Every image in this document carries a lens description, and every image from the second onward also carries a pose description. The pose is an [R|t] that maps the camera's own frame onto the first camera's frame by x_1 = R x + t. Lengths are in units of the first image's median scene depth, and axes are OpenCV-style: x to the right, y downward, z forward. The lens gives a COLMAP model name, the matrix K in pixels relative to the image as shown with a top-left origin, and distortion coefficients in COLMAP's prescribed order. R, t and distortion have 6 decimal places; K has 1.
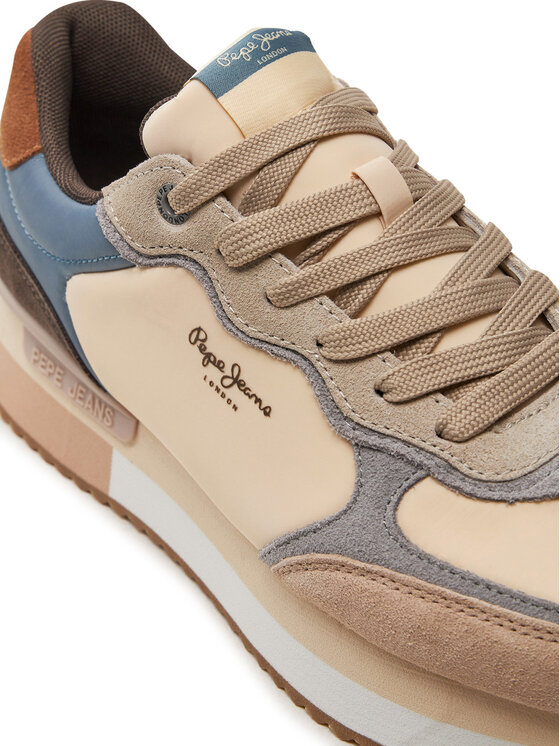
lens RADIAL K [[1684.5, 0, 280.0], [0, 1684.5, 373.0], [0, 0, 1]] dist [-0.067334, -0.359750]
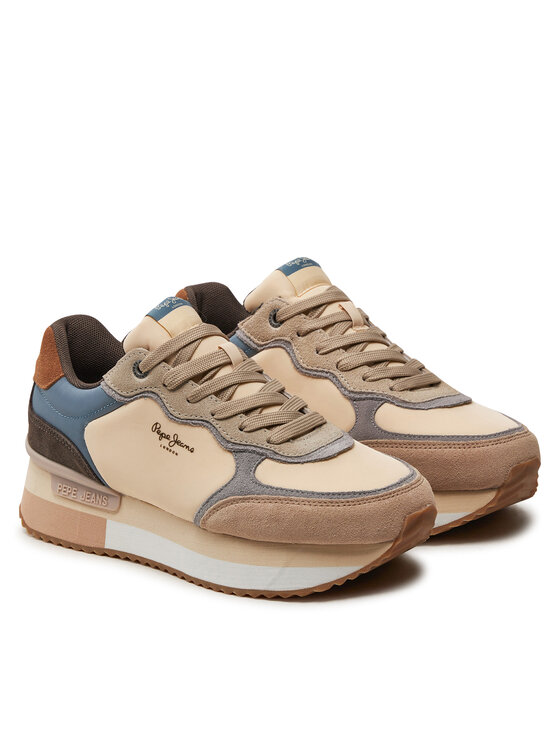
lens RADIAL K [[2219.3, 0, 280.0], [0, 2219.3, 373.0], [0, 0, 1]] dist [0.032703, 0.347490]
pose [[0.984388, -0.071430, 0.160865, -0.370996], [0.126036, 0.924029, -0.360951, 1.039259], [-0.122861, 0.375591, 0.918606, -1.833233]]
